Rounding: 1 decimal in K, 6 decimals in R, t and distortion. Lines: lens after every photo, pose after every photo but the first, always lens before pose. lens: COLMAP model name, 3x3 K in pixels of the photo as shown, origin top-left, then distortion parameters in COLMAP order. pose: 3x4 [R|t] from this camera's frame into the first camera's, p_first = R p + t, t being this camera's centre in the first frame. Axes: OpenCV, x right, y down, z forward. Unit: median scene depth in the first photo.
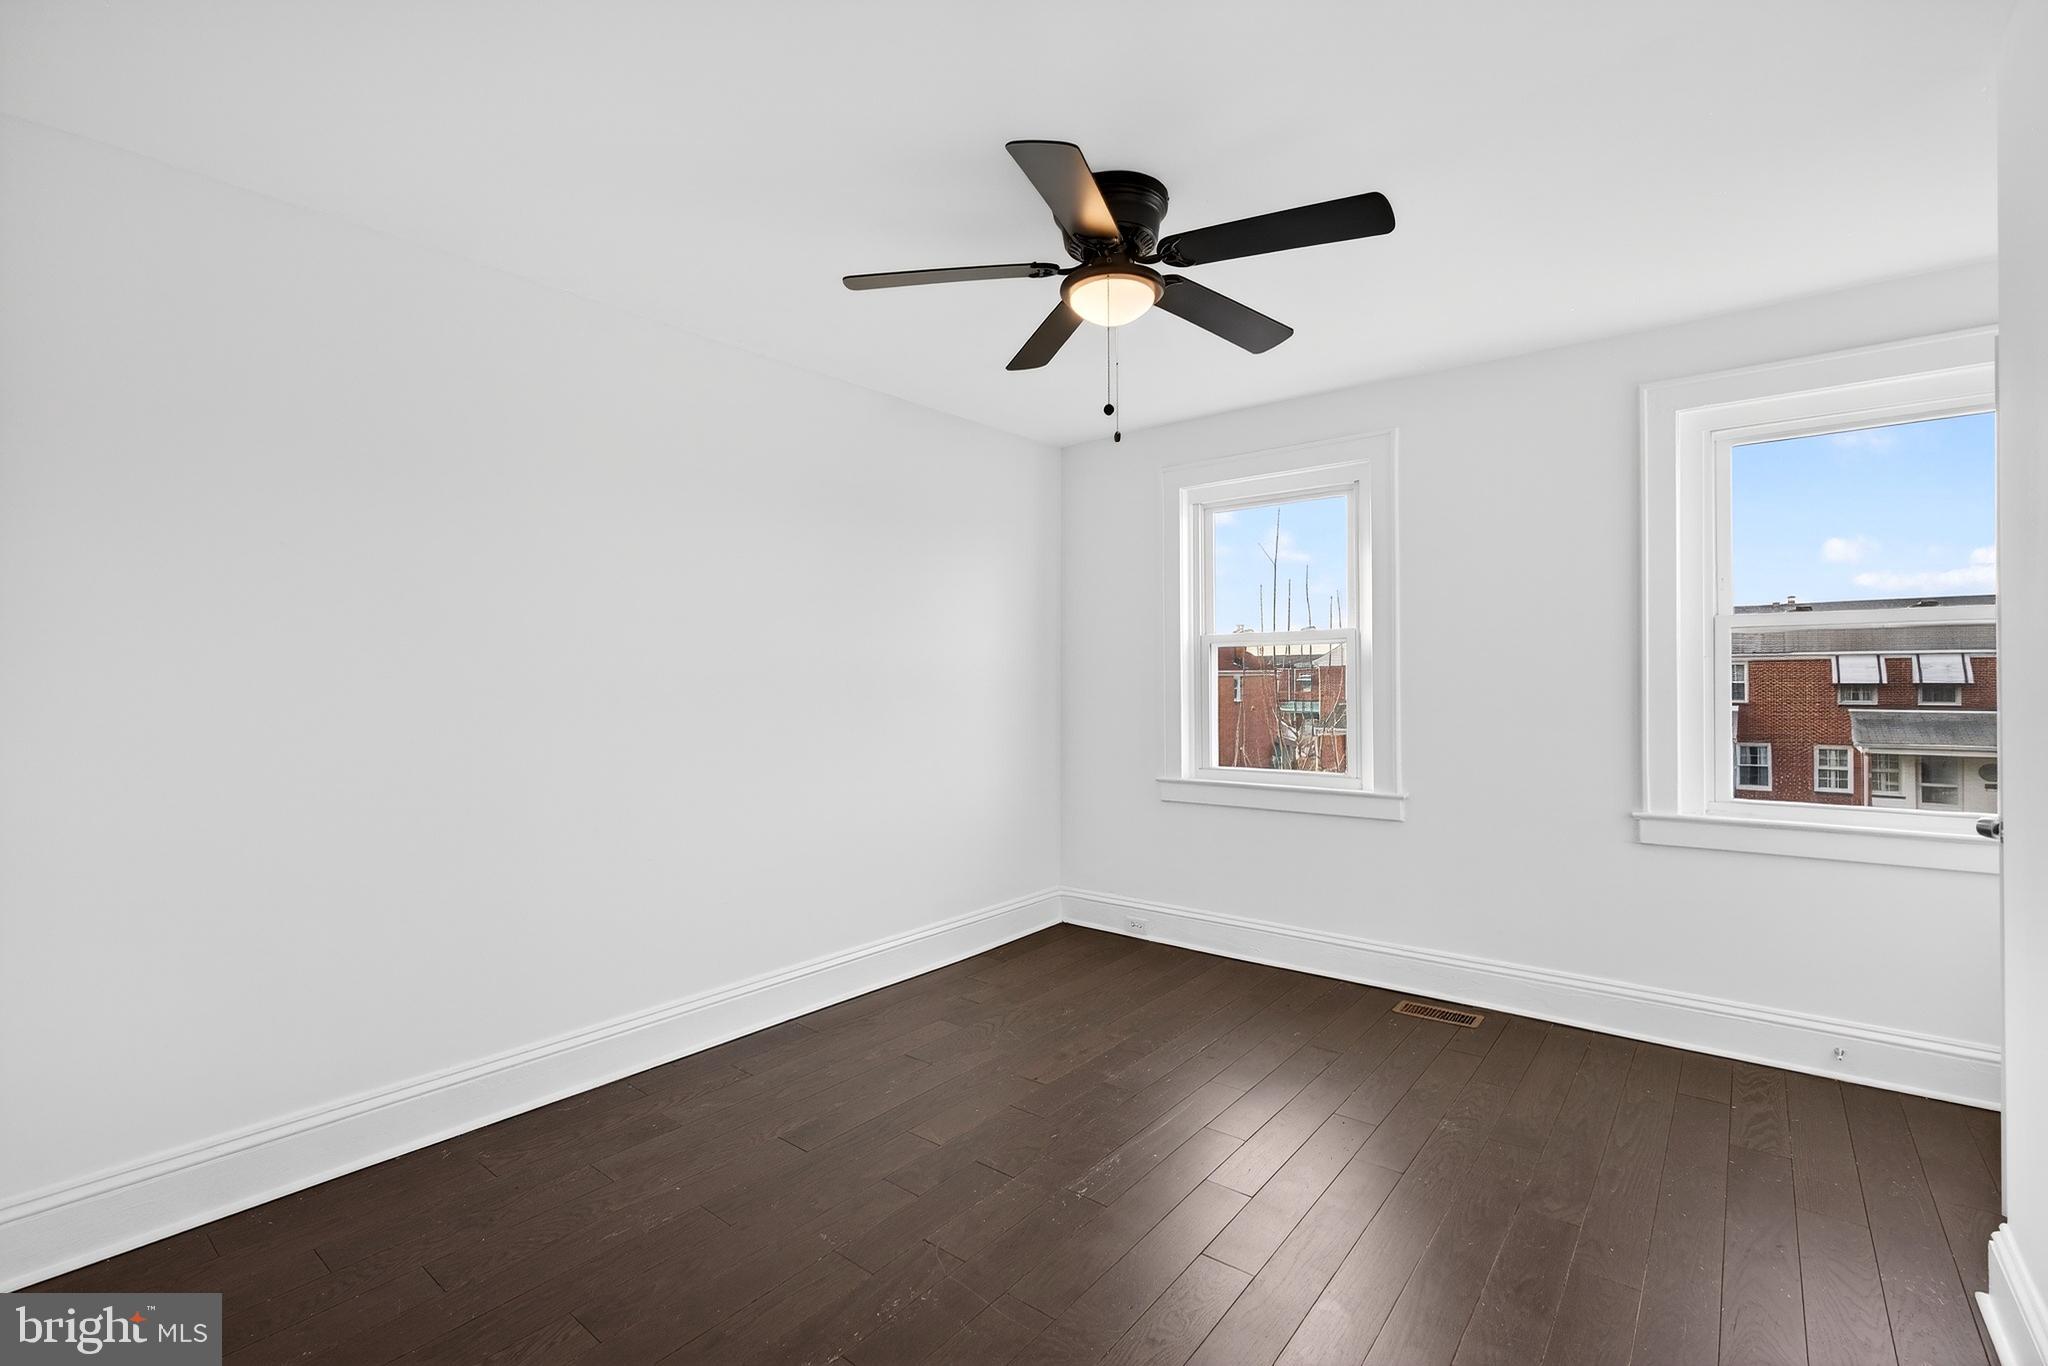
lens RADIAL K [[915.1, 0, 1020.3], [0, 915.1, 679.2], [0, 0, 1]] dist [-0.000743, 0.000391]
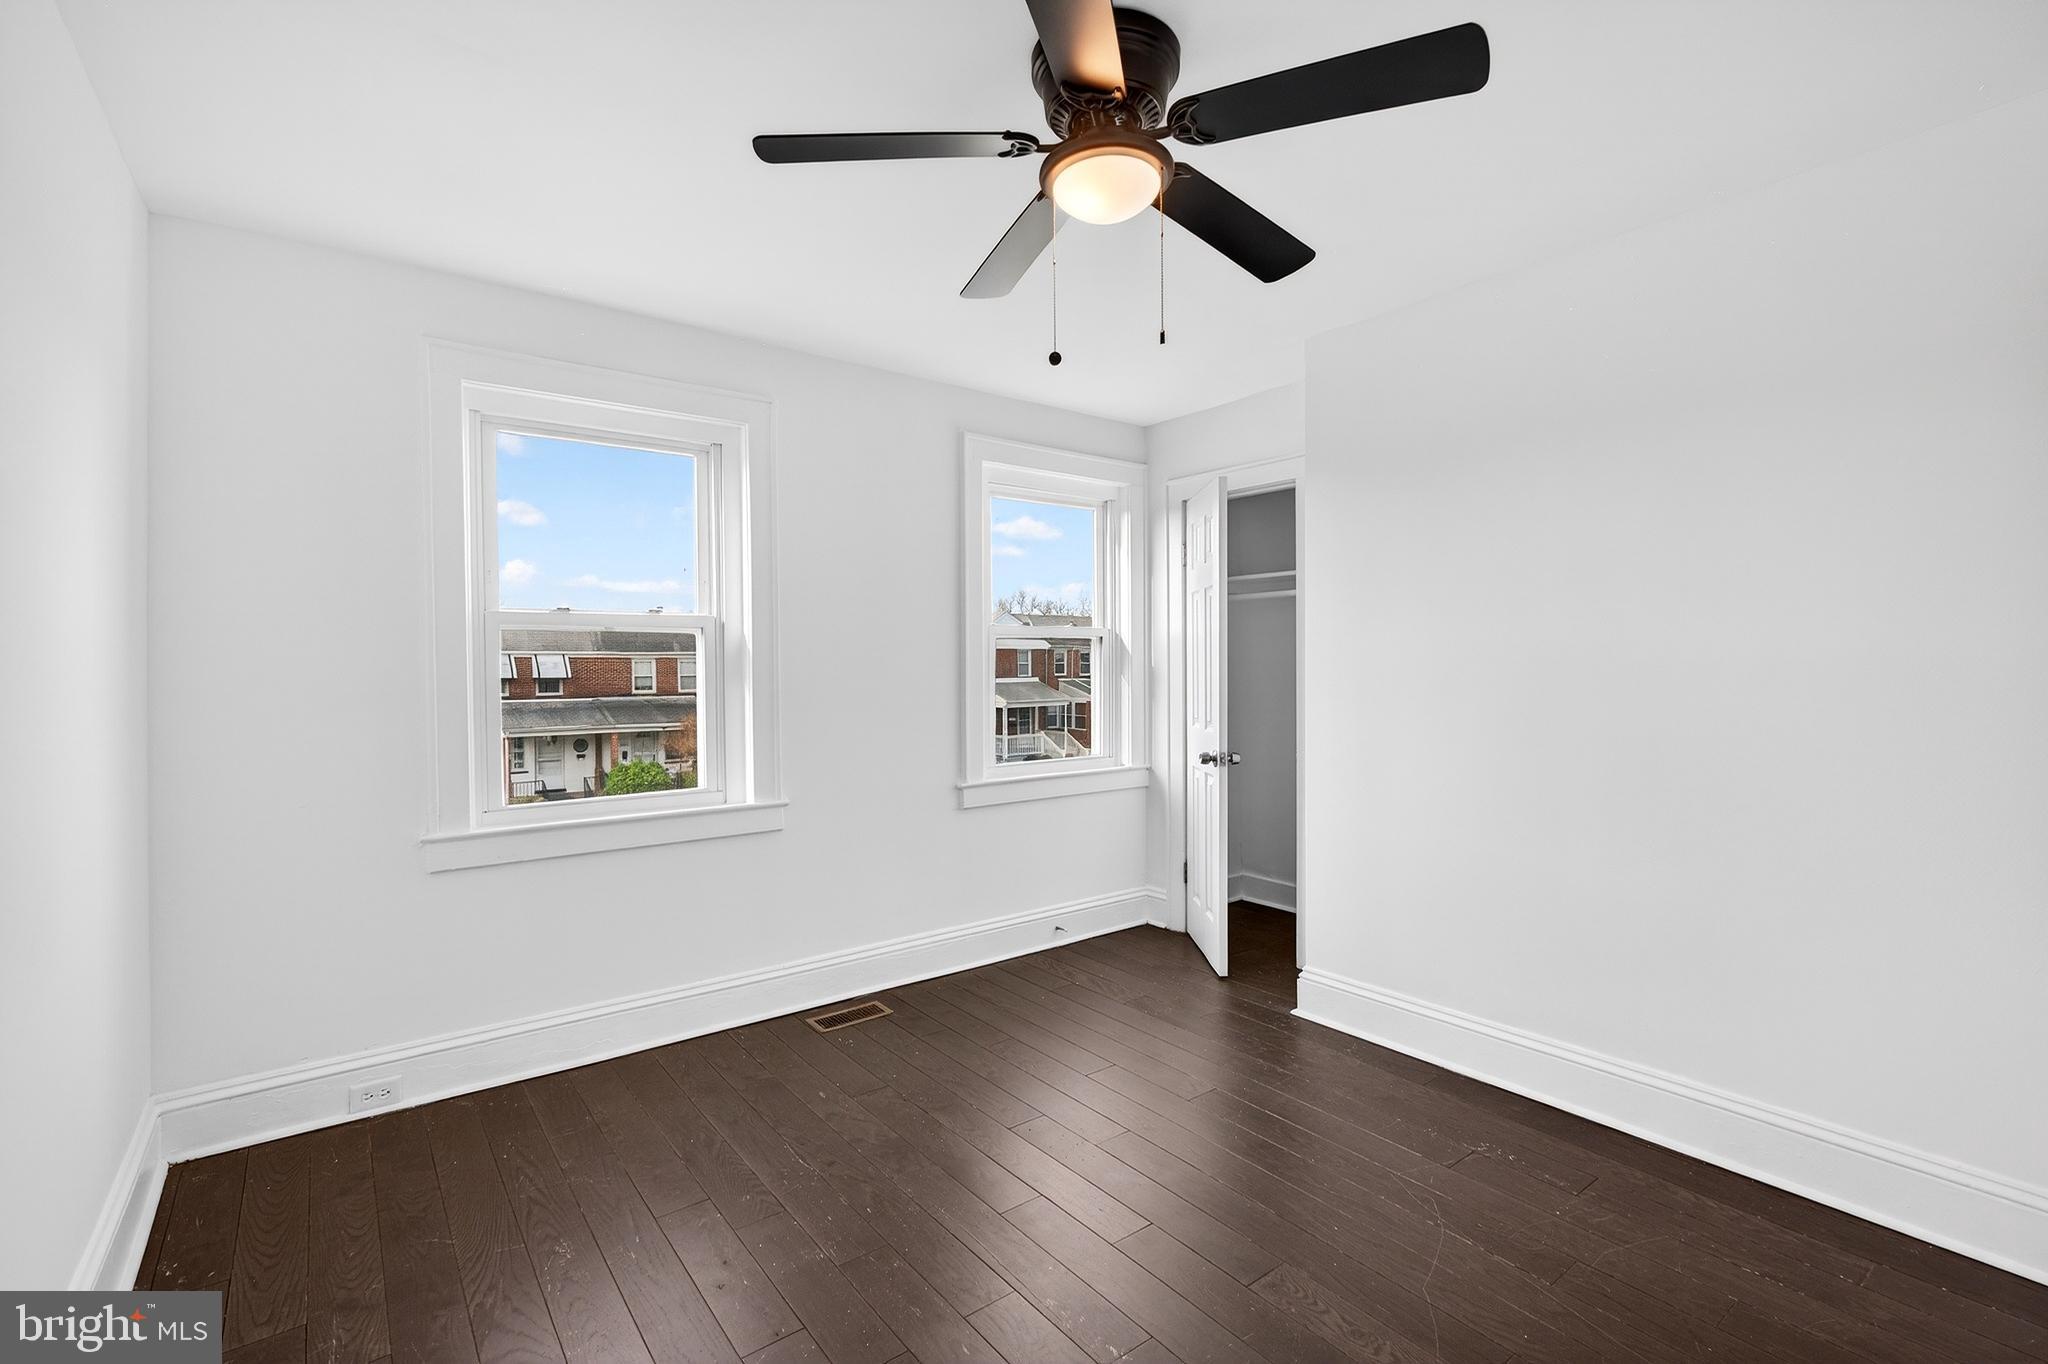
lens RADIAL K [[915.1, 0, 1020.3], [0, 915.1, 678.2], [0, 0, 1]] dist [-0.000743, 0.000391]
pose [[0.237736, -0.009275, 0.971285, -0.382565], [0.006933, 0.999945, 0.007852, -0.002125], [-0.971305, 0.004867, 0.237787, 0.502765]]
